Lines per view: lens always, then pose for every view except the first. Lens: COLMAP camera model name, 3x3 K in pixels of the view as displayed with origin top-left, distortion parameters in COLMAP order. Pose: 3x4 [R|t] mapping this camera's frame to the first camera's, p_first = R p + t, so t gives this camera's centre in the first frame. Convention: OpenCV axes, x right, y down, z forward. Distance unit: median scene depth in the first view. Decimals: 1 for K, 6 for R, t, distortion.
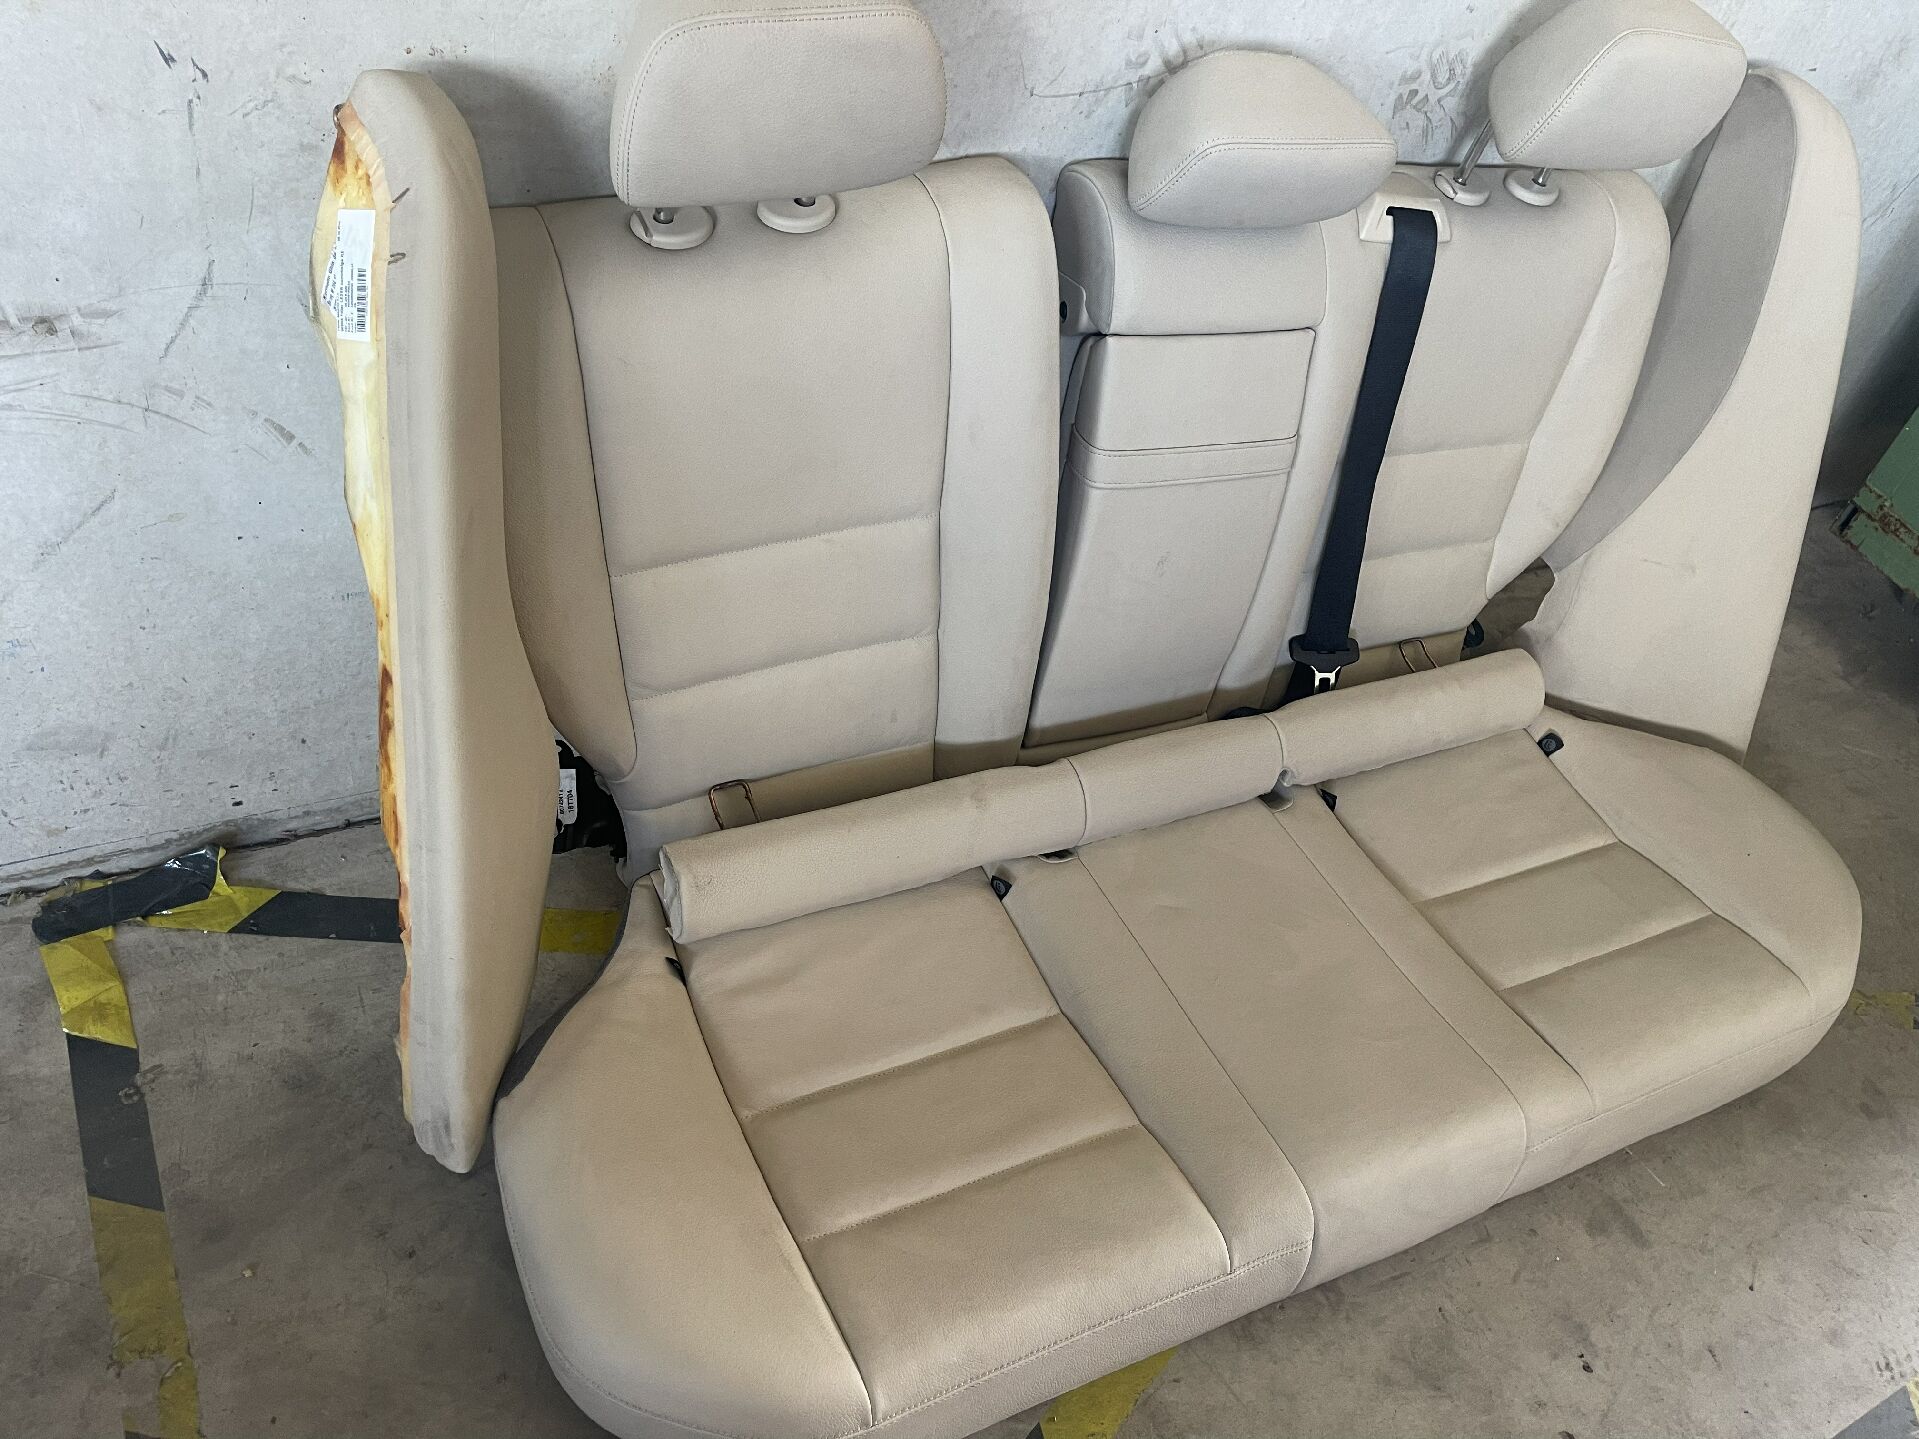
lens RADIAL K [[1455.3, 0, 958.4], [0, 1455.3, 722.7], [0, 0, 1]] dist [0.063858, -0.088355]
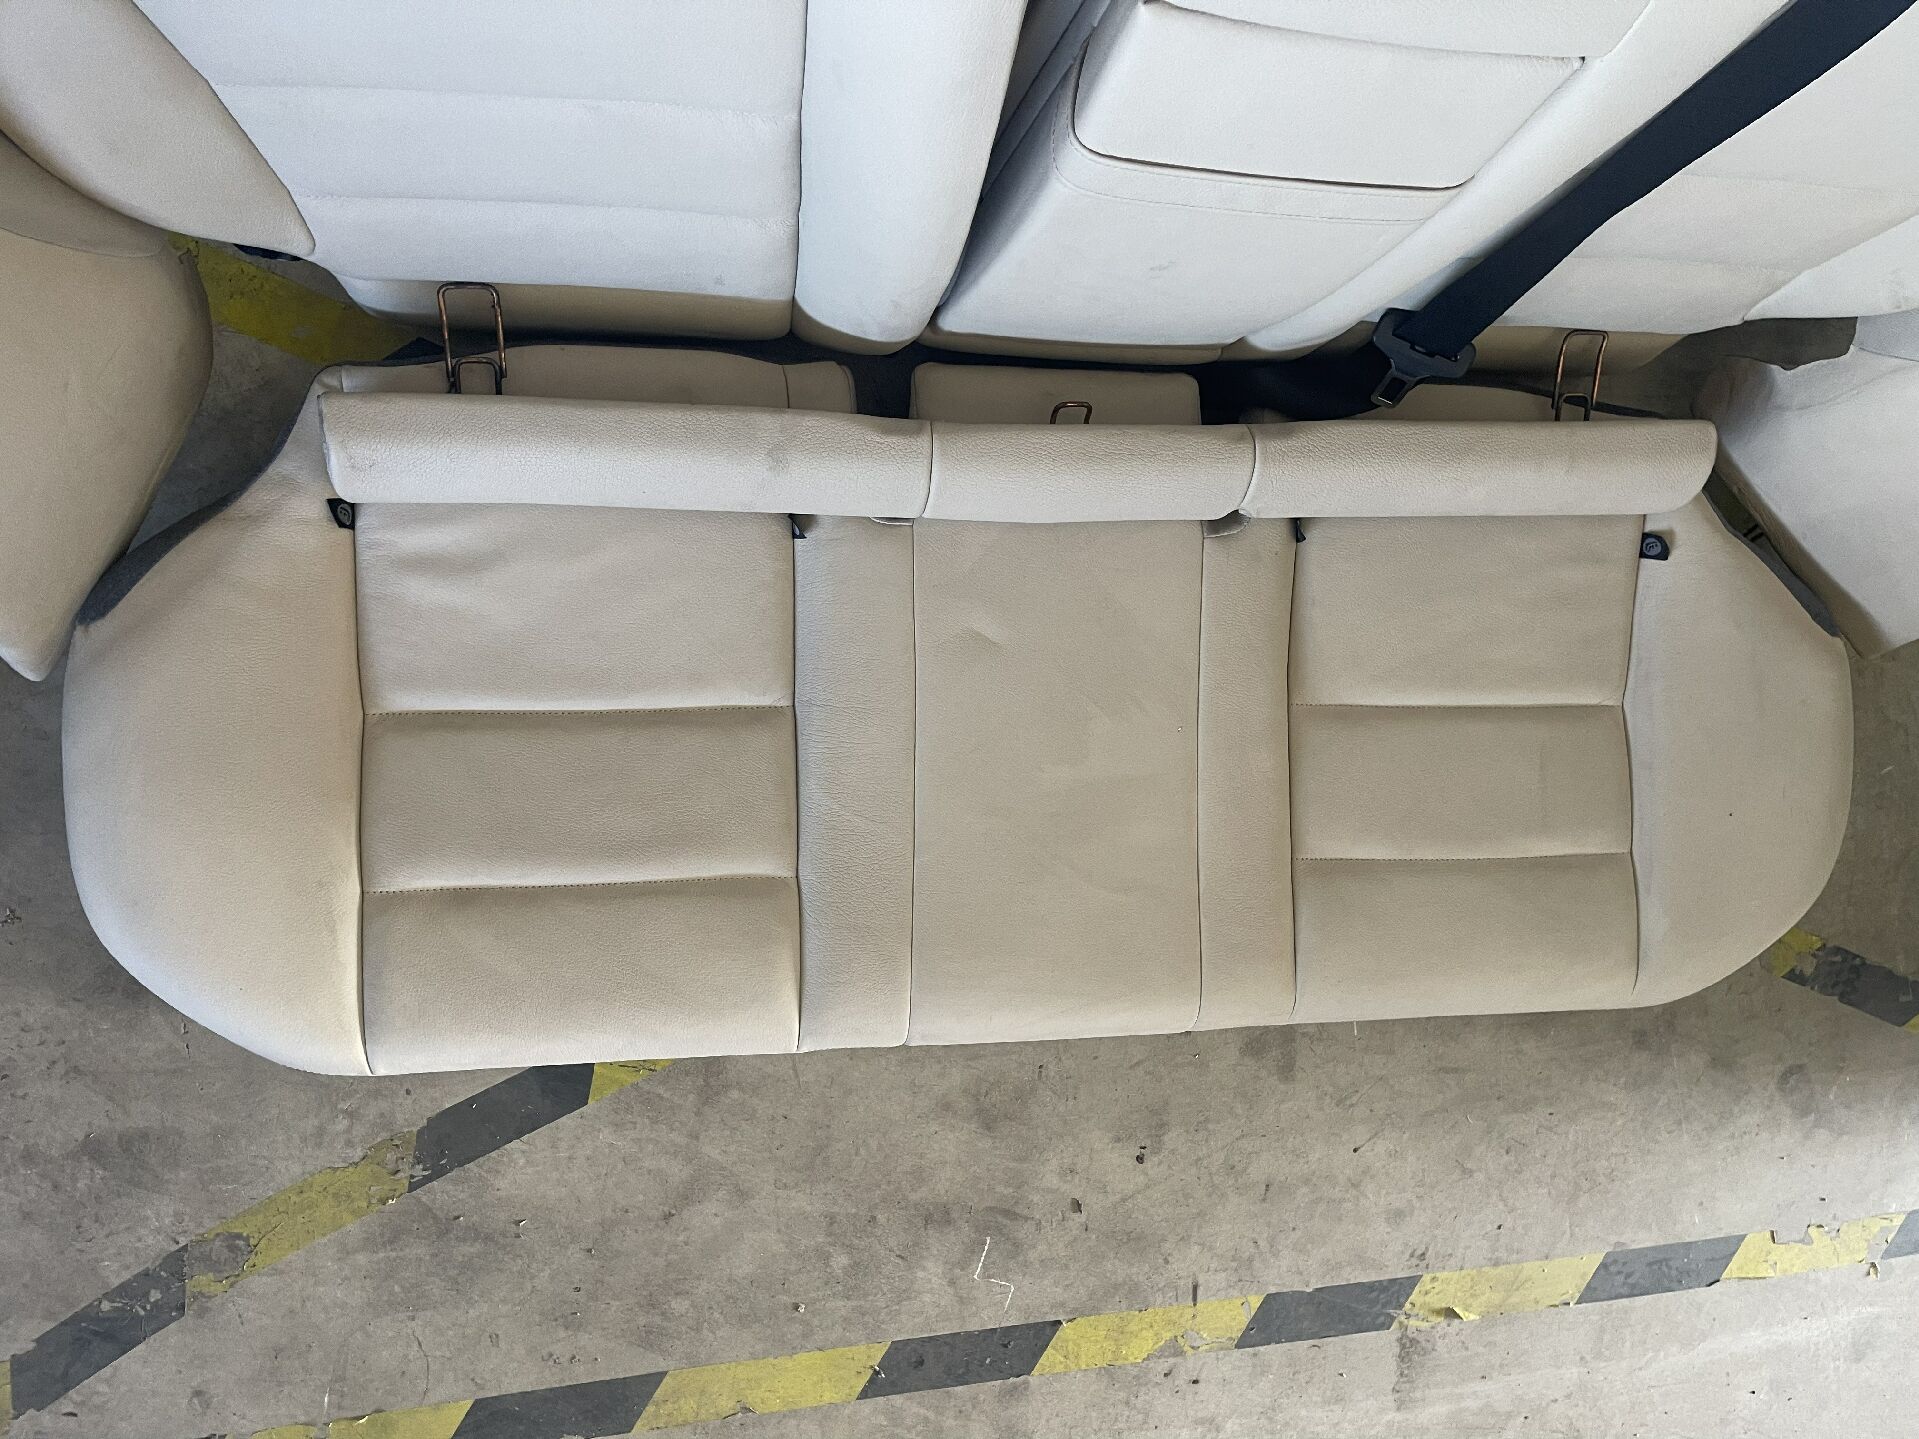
lens RADIAL K [[1455.3, 0, 962.7], [0, 1455.3, 726.8], [0, 0, 1]] dist [0.063858, -0.088355]
pose [[0.899769, 0.434117, 0.044256, 0.127441], [-0.329385, 0.609153, 0.721414, -0.437591], [0.286219, -0.663684, 0.691088, 0.426941]]
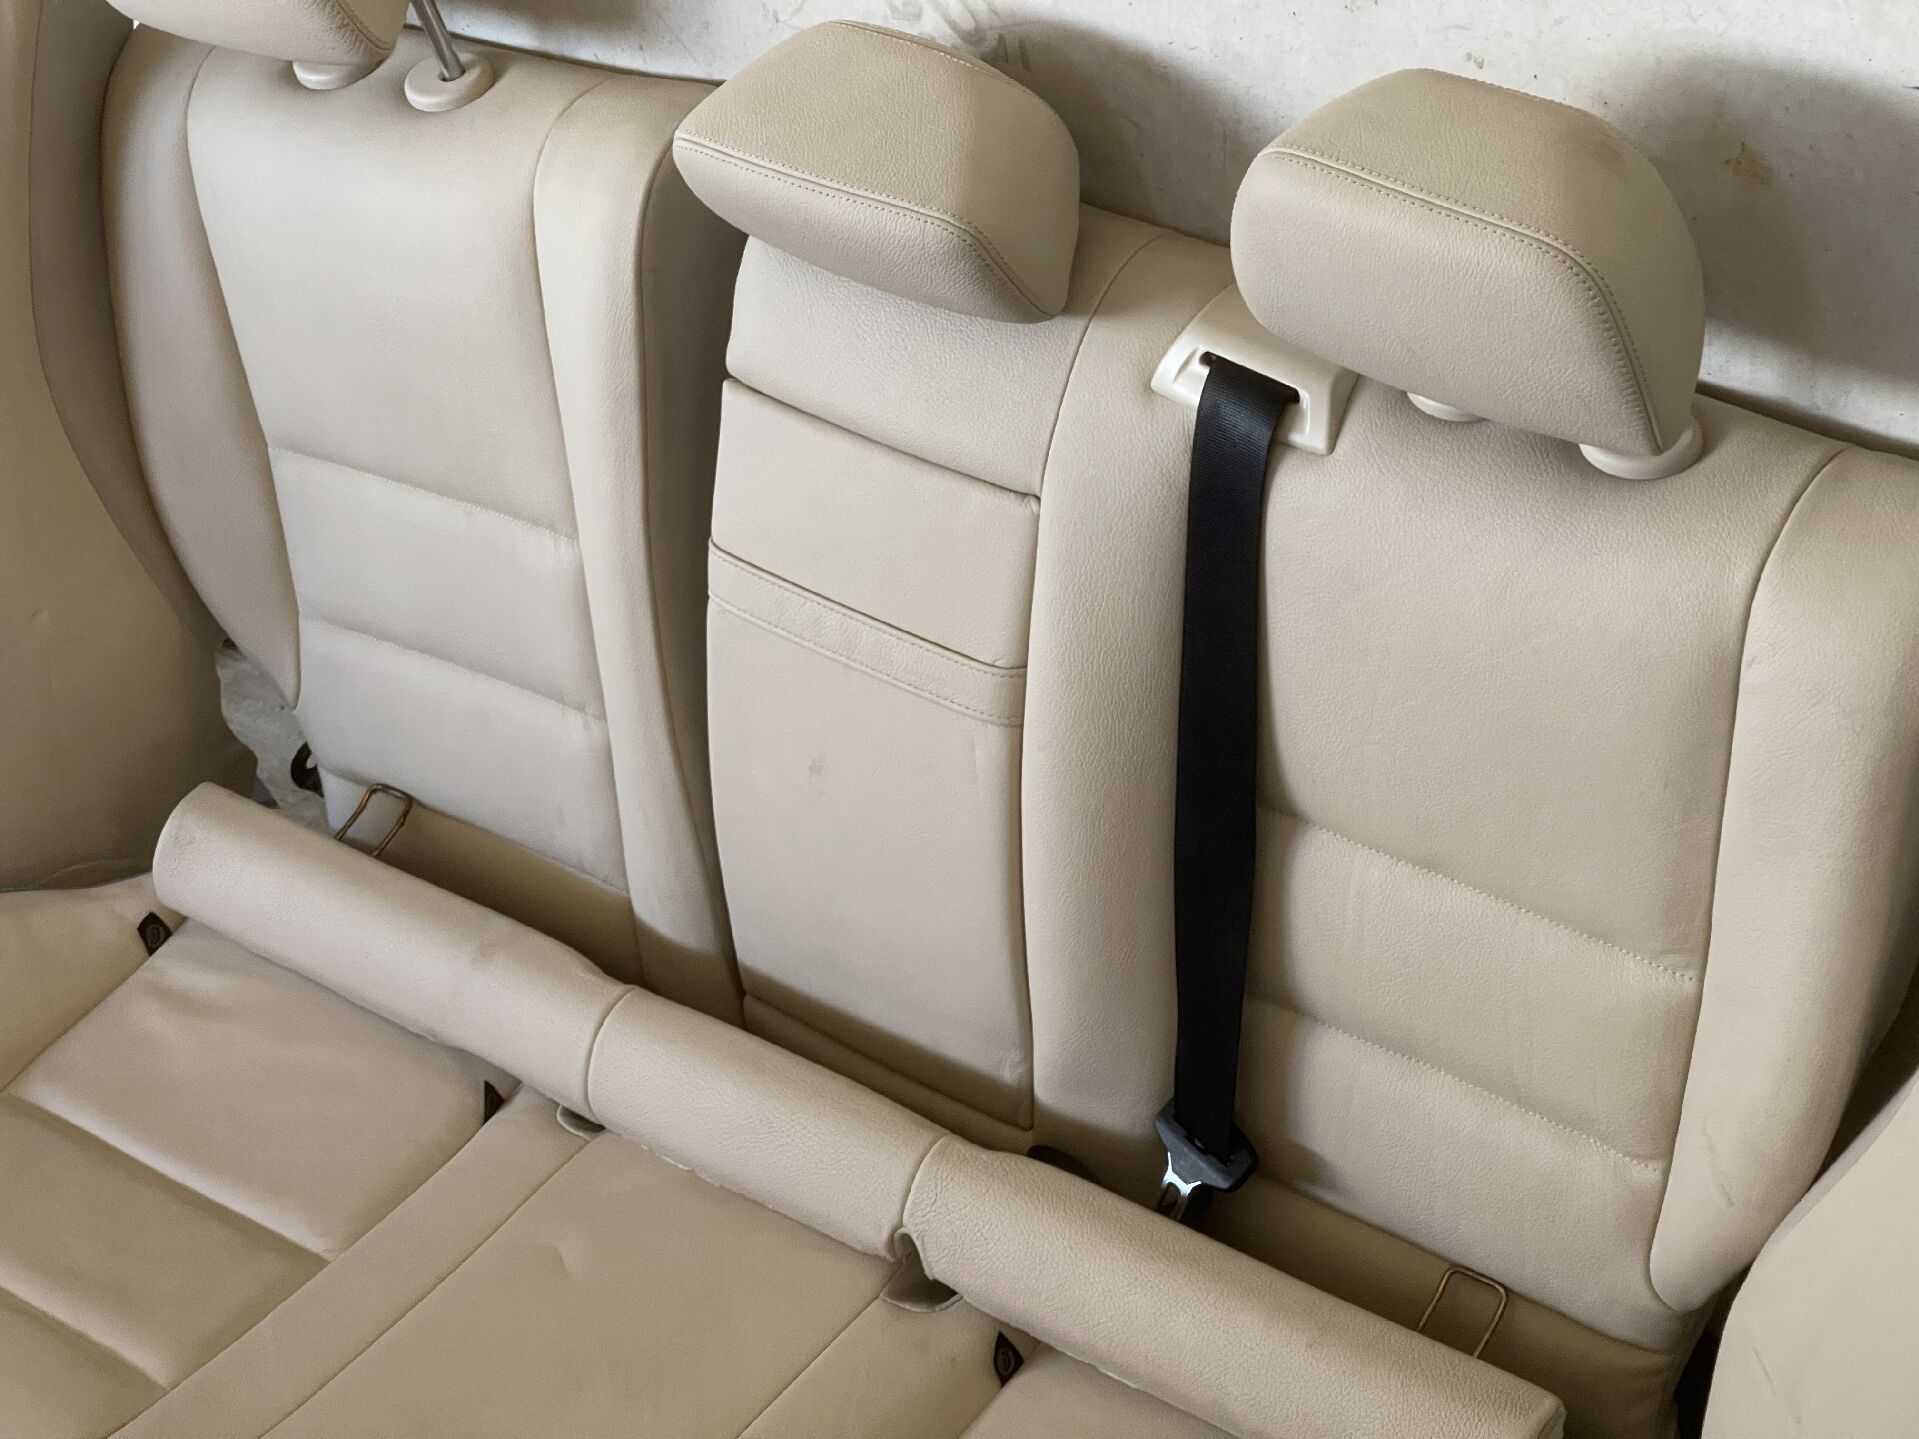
lens RADIAL K [[3564.7, 0, 975.0], [0, 3564.7, 692.2], [0, 0, 1]] dist [0.204183, 0.000000]
pose [[0.413701, 0.361320, -0.835643, 1.467697], [-0.460216, 0.874961, 0.150481, -0.412109], [0.785527, 0.322322, 0.528258, 0.267222]]
